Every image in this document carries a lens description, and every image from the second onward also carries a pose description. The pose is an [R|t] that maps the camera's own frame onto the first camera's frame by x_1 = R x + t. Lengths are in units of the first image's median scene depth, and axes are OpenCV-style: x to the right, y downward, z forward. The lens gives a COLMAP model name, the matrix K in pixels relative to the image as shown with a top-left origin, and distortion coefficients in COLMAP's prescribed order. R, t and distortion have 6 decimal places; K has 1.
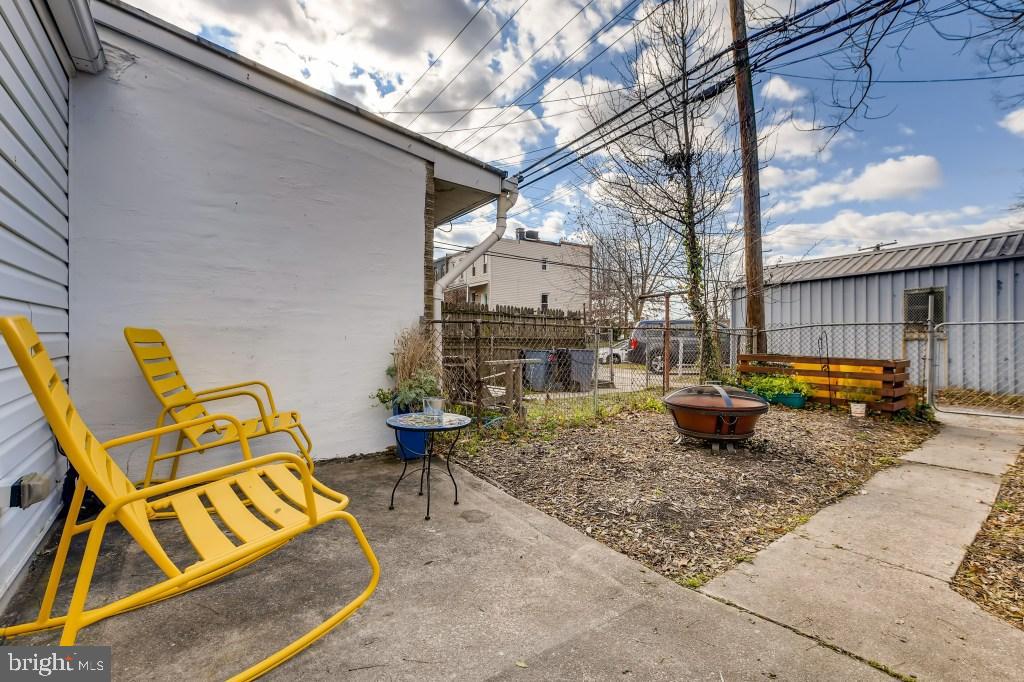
lens RADIAL K [[441.1, 0, 510.5], [0, 441.1, 356.1], [0, 0, 1]] dist [0.002572, -0.003641]
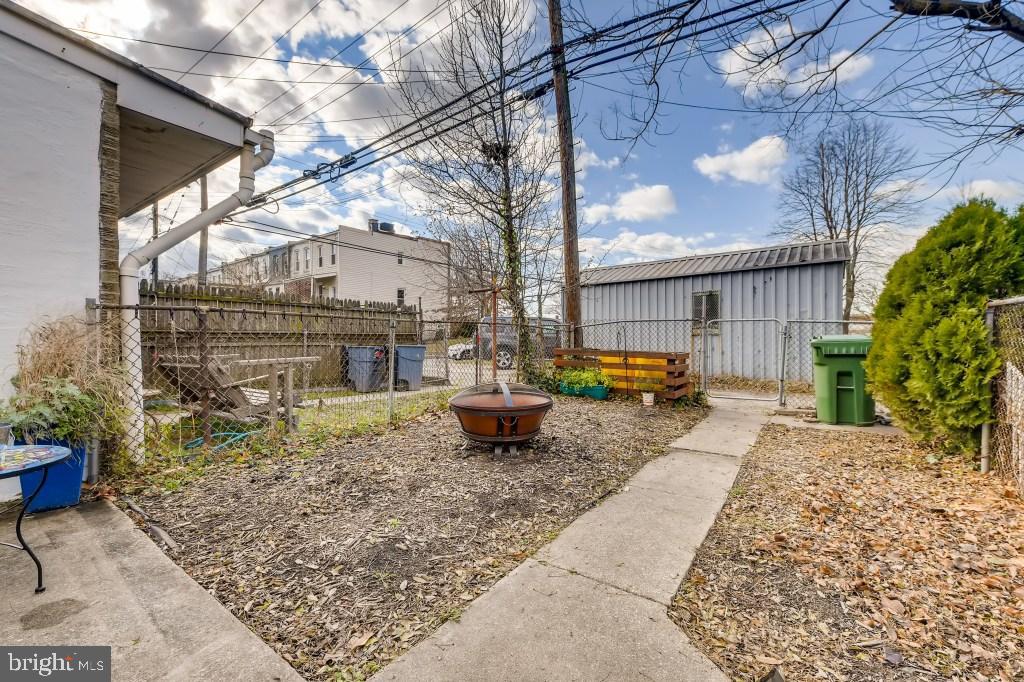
lens RADIAL K [[441.1, 0, 510.5], [0, 441.1, 356.1], [0, 0, 1]] dist [0.002572, -0.003641]
pose [[0.948879, -0.015569, 0.315255, 0.195405], [0.012891, 0.999861, 0.010579, 0.001086], [-0.315376, -0.005975, 0.948948, 0.121005]]
